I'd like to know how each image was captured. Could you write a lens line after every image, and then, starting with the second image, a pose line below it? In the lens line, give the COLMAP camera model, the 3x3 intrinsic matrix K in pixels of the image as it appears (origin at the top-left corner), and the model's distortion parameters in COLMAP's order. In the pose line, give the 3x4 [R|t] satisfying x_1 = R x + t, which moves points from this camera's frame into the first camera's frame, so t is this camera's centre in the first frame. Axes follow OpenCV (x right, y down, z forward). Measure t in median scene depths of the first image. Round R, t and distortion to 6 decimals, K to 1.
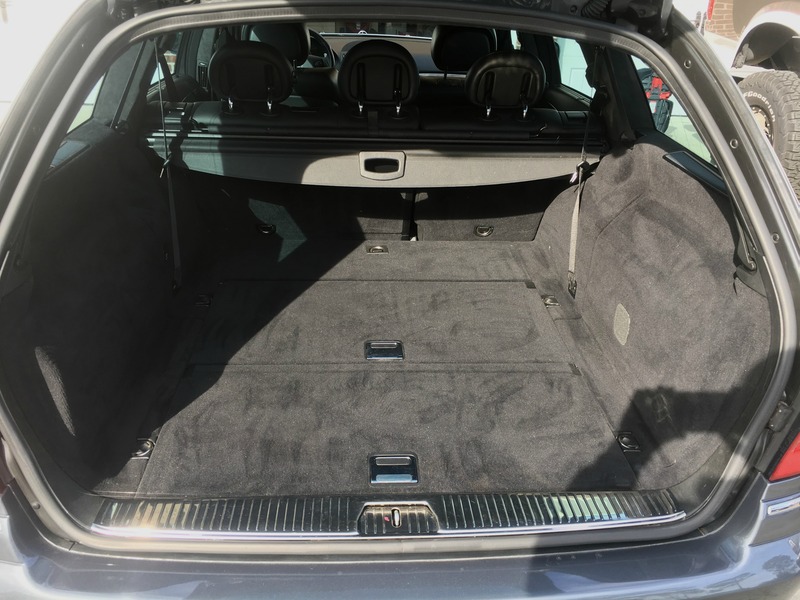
lens RADIAL K [[701.1, 0, 400.0], [0, 701.1, 300.0], [0, 0, 1]] dist [0.122769, -0.194117]
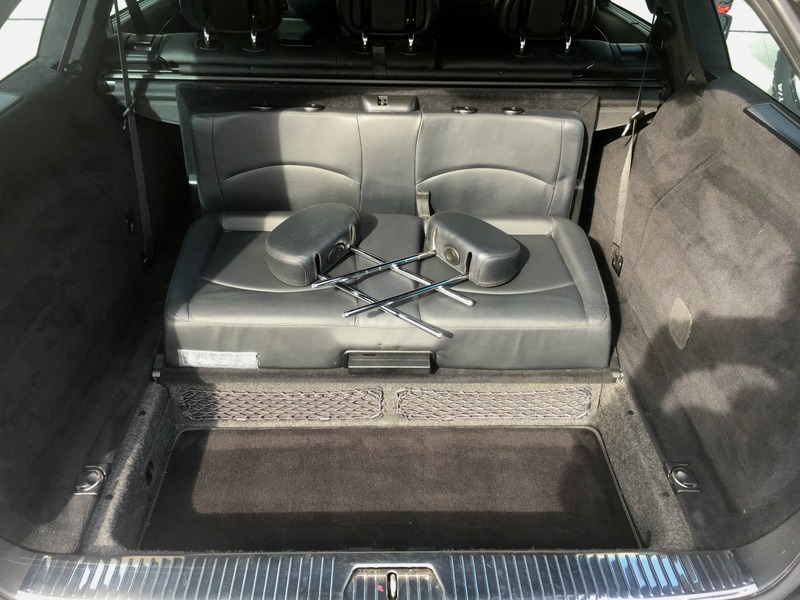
lens RADIAL K [[701.1, 0, 400.0], [0, 701.1, 300.0], [0, 0, 1]] dist [0.122769, -0.194117]
pose [[0.999223, 0.011707, -0.037643, 0.020998], [-0.007273, 0.993241, 0.115846, -0.075816], [0.038745, -0.115482, 0.992554, 0.166114]]
